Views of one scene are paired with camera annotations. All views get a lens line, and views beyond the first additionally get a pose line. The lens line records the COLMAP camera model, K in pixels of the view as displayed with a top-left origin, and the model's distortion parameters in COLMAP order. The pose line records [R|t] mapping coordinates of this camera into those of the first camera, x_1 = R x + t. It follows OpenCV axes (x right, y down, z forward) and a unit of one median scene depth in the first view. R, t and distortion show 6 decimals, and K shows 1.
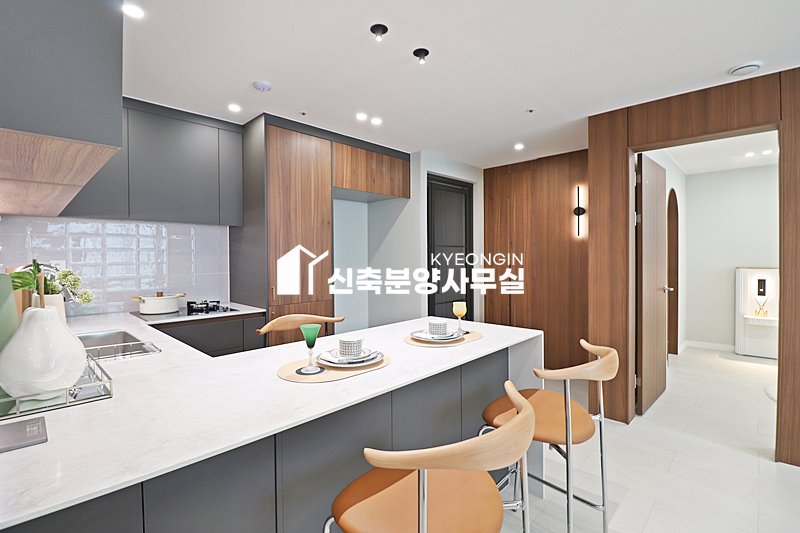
lens RADIAL K [[375.8, 0, 441.3], [0, 375.8, 258.8], [0, 0, 1]] dist [0.002770, -0.009612]
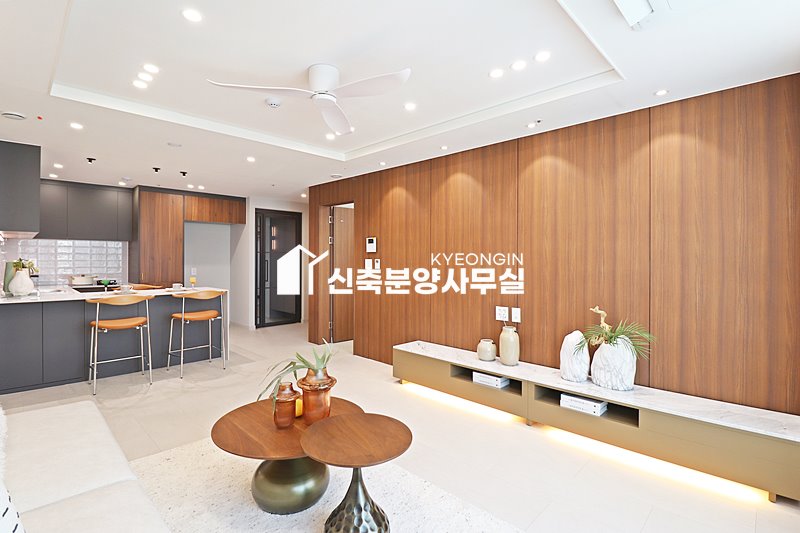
lens RADIAL K [[375.8, 0, 433.4], [0, 375.8, 262.4], [0, 0, 1]] dist [0.002770, -0.009612]
pose [[0.999892, 0.014568, 0.002090, 1.018813], [-0.014565, 0.999893, -0.001318, -0.001446], [-0.002108, 0.001287, 0.999997, -0.912747]]
